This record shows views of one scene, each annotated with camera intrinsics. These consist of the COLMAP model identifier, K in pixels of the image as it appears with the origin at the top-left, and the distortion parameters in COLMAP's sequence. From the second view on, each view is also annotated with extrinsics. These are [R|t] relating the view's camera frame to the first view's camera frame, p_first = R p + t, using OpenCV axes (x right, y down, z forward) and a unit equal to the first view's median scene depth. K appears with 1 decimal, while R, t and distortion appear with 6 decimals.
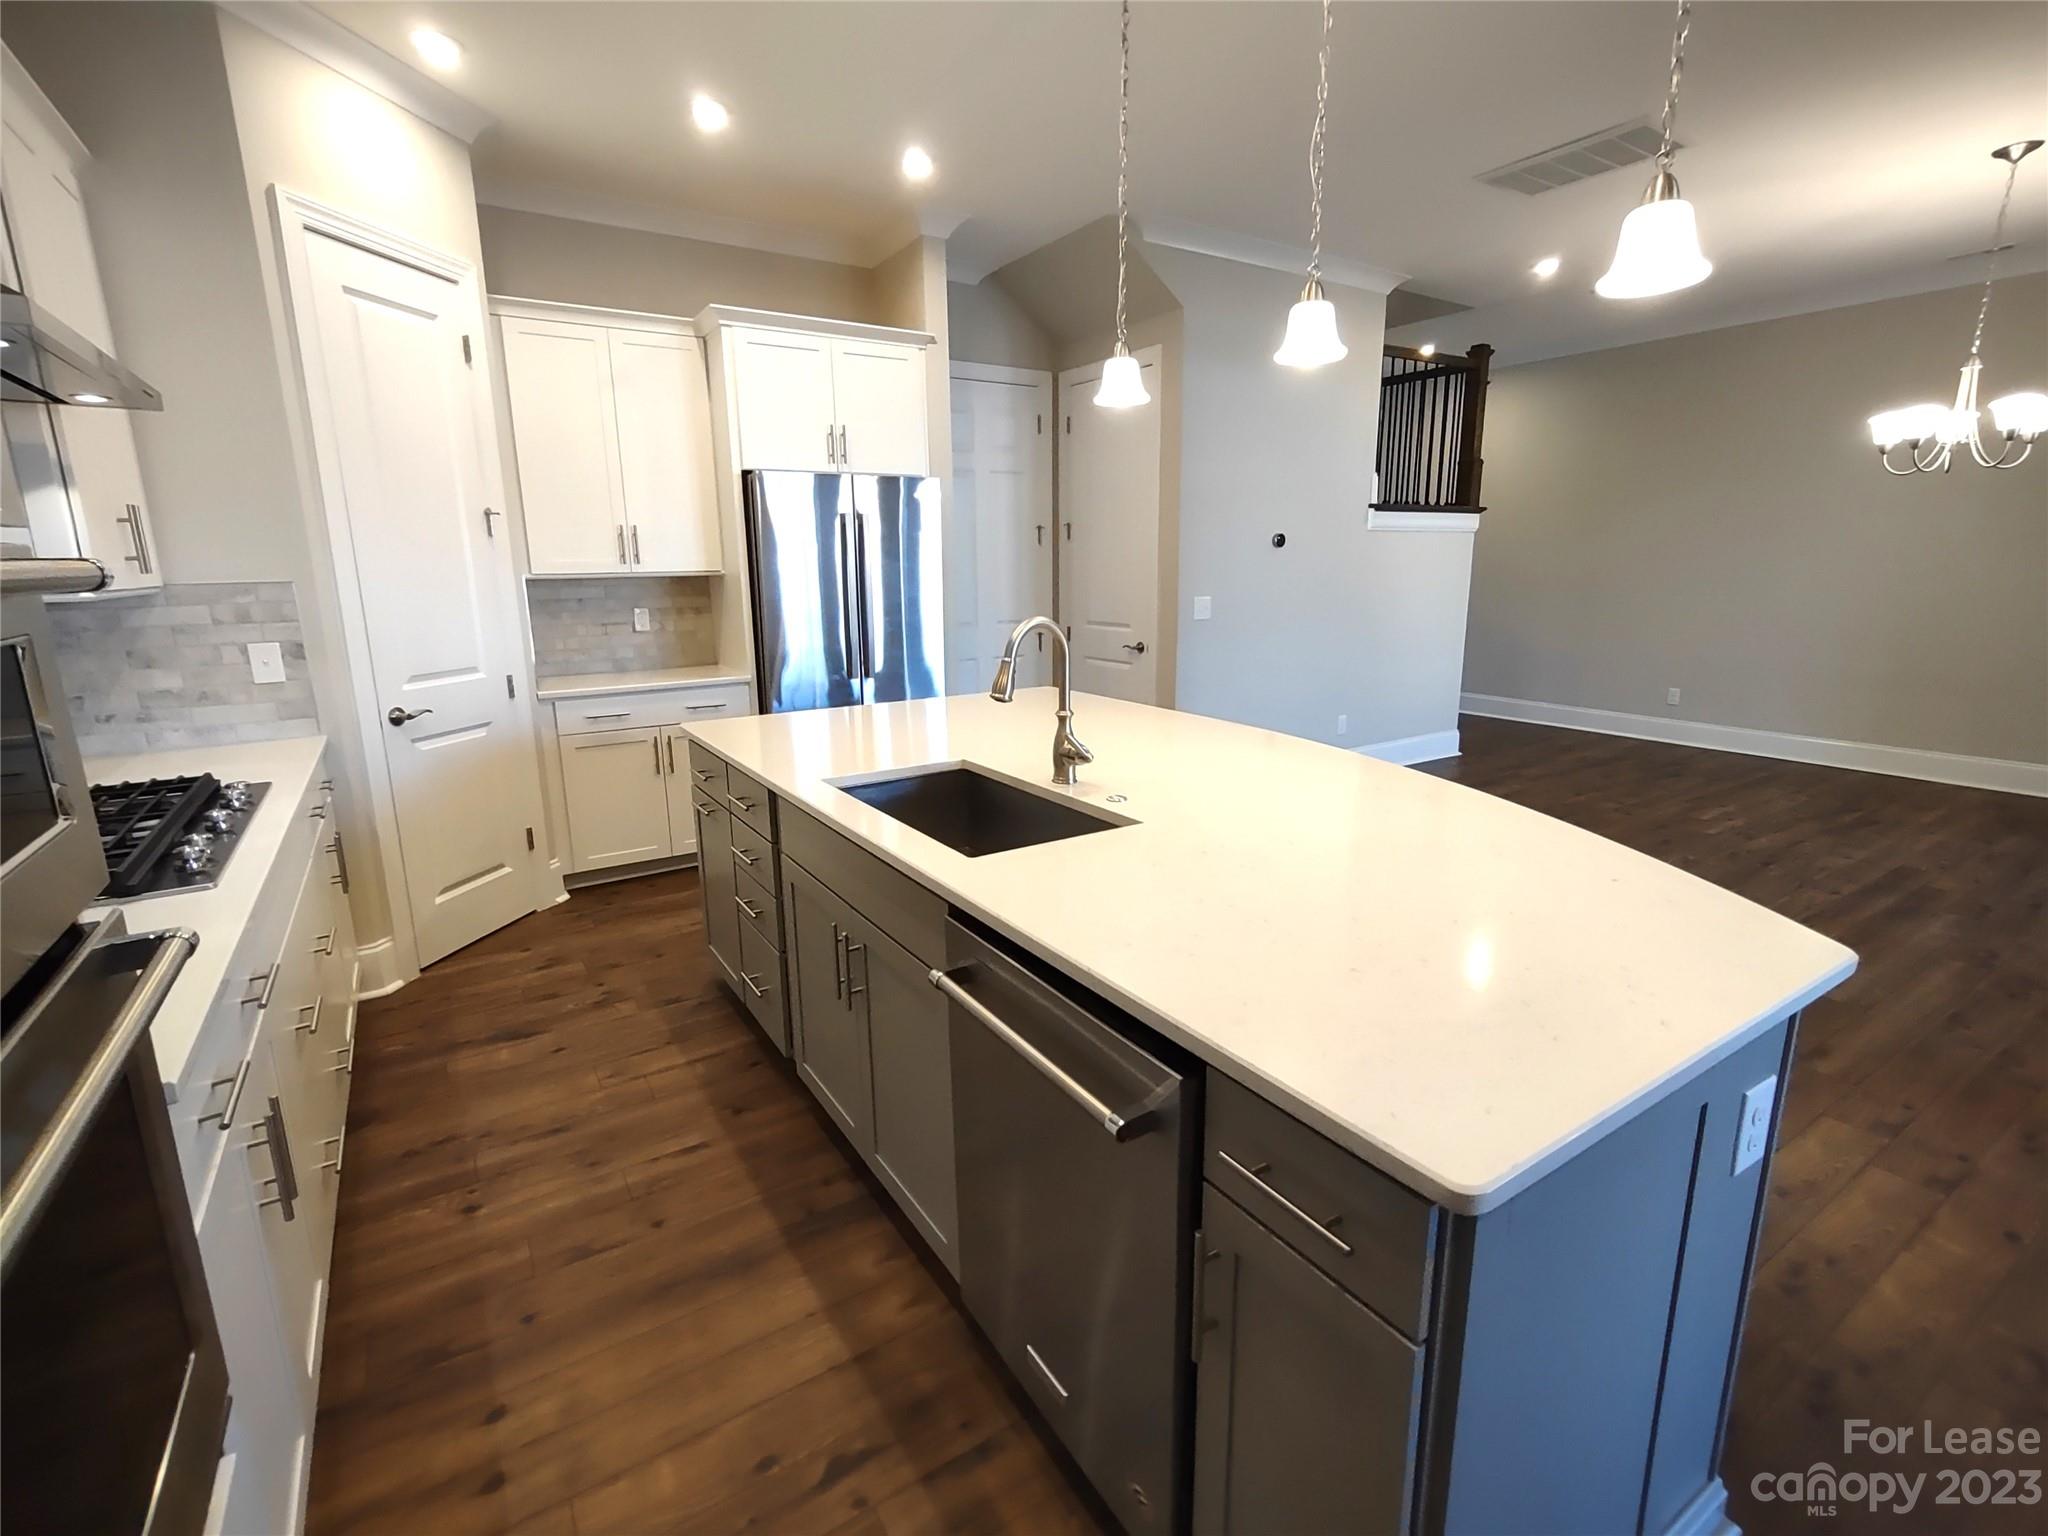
lens RADIAL K [[935.8, 0, 1033.3], [0, 935.8, 767.6], [0, 0, 1]] dist [-0.004696, 0.000860]
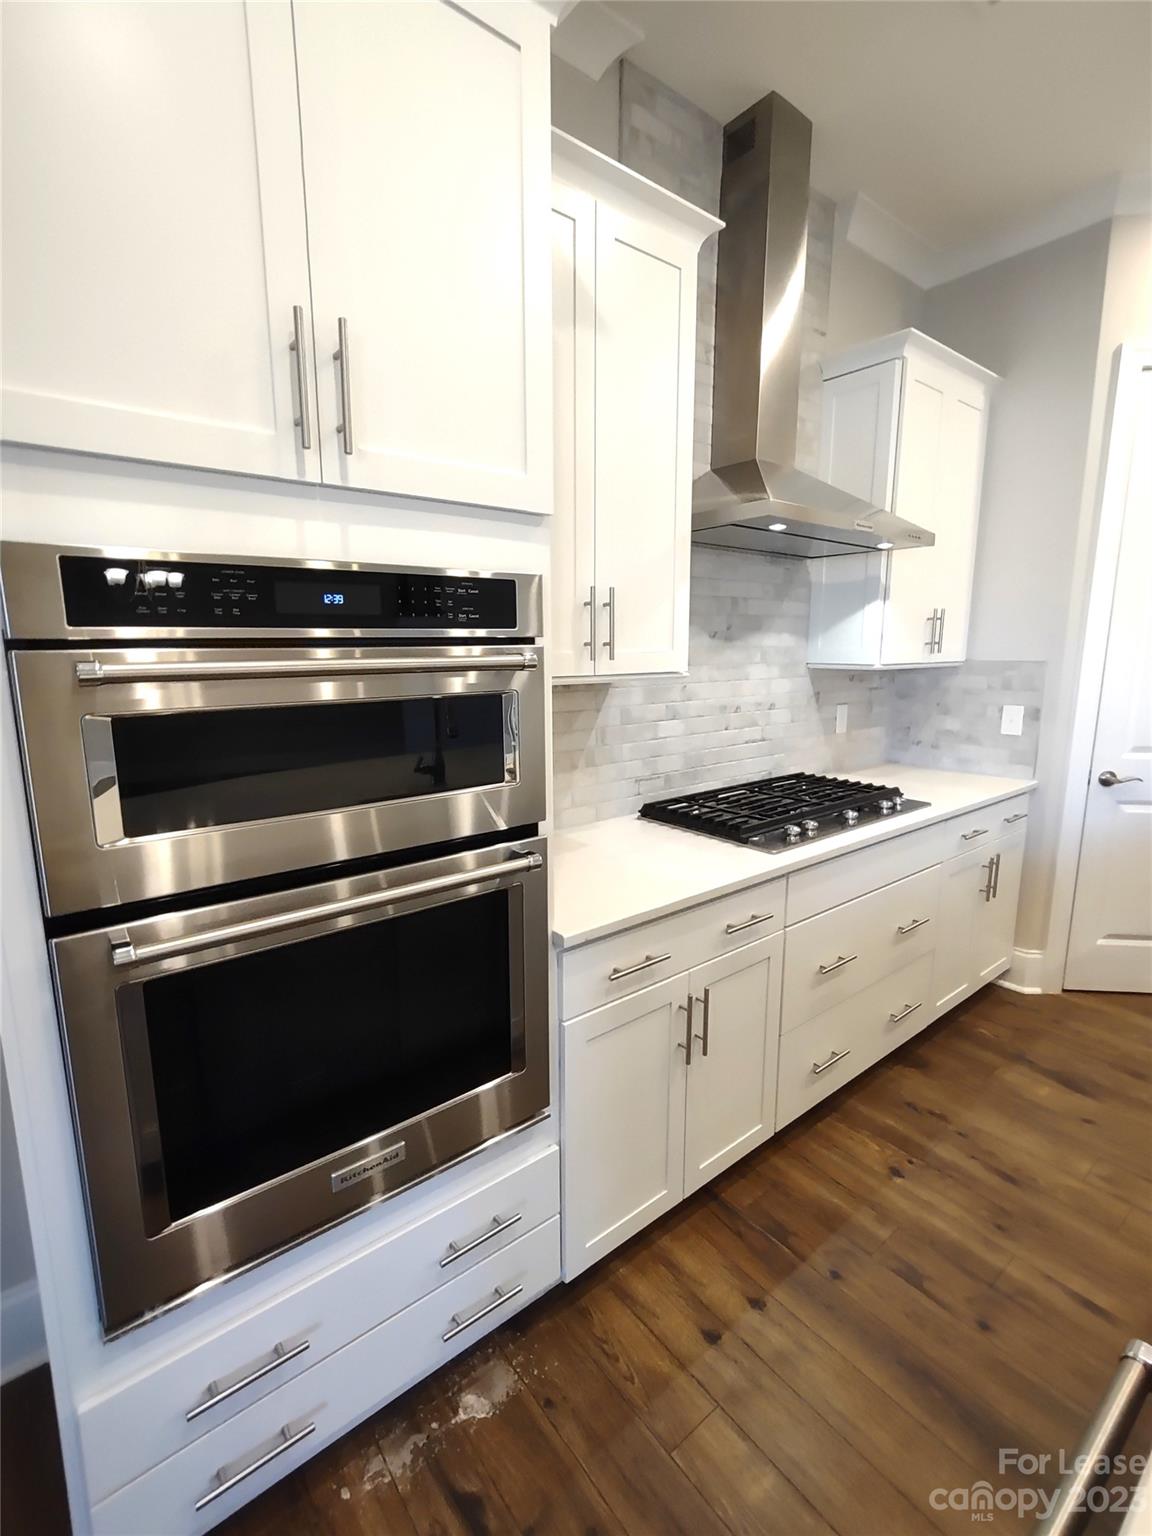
lens RADIAL K [[701.8, 0, 567.6], [0, 701.8, 765.5], [0, 0, 1]] dist [-0.004696, 0.000860]
pose [[0.084832, 0.180236, -0.979958, 0.125352], [-0.217739, 0.963087, 0.158284, -0.070560], [0.972313, 0.199947, 0.120945, 0.270876]]
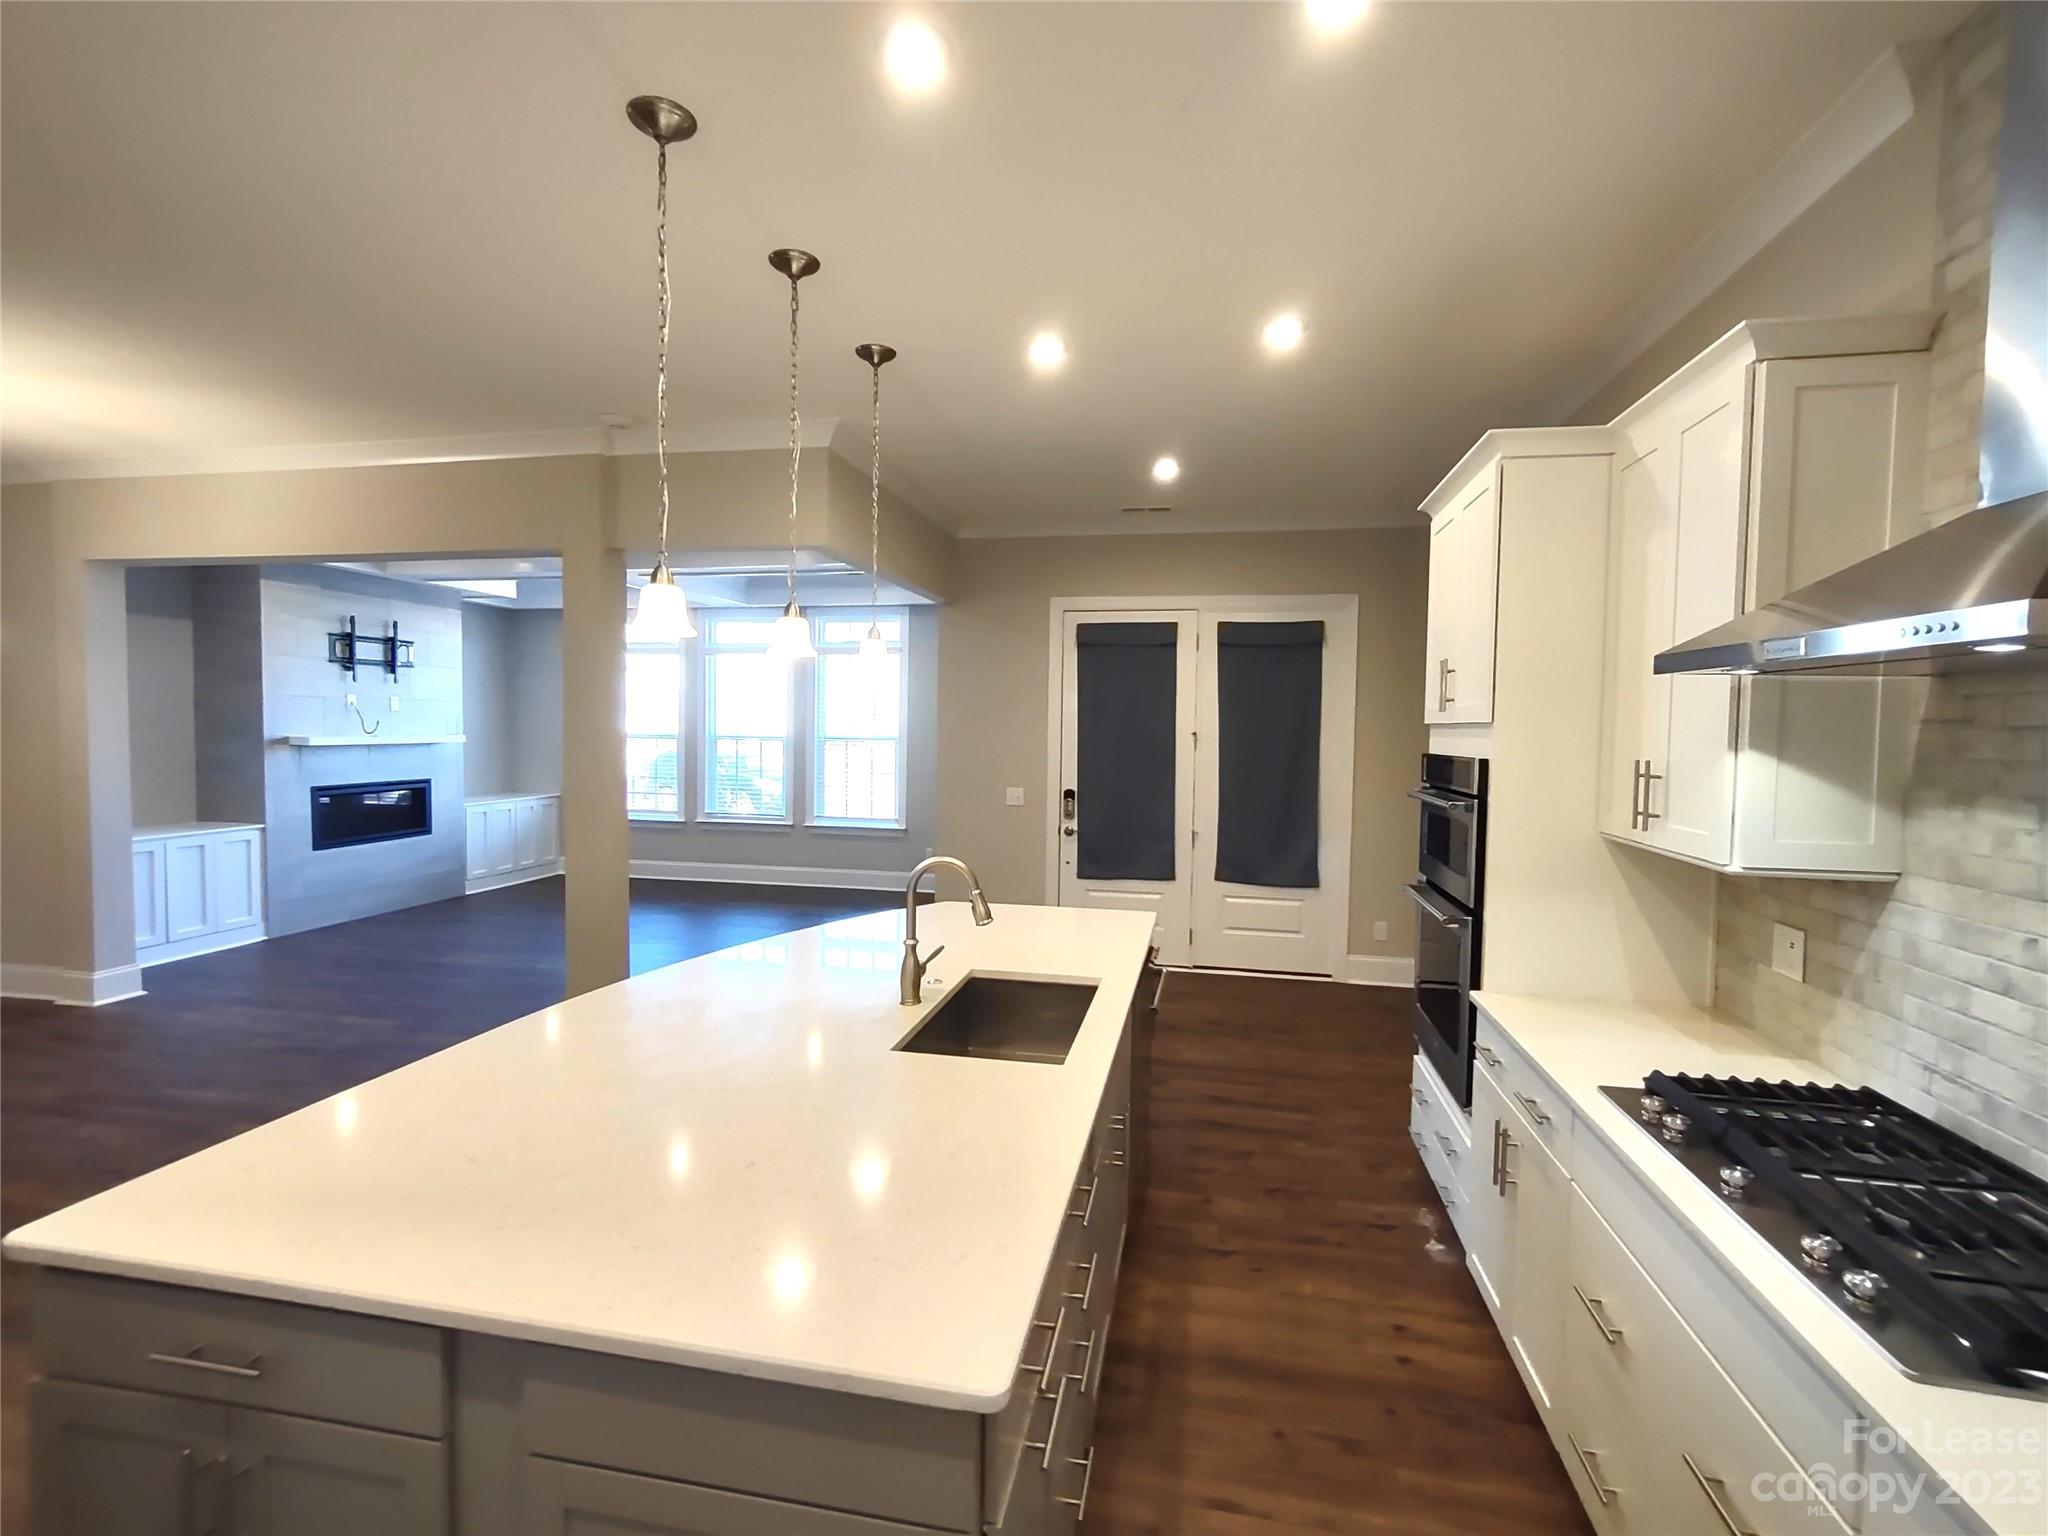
lens RADIAL K [[944.6, 0, 1024.0], [0, 944.6, 768.0], [0, 0, 1]] dist [-0.000765, 0.001338]
pose [[-0.711513, -0.032079, 0.701940, -0.675872], [0.150163, 0.968938, 0.196493, -0.364932], [-0.686440, 0.245213, -0.684595, 1.277797]]
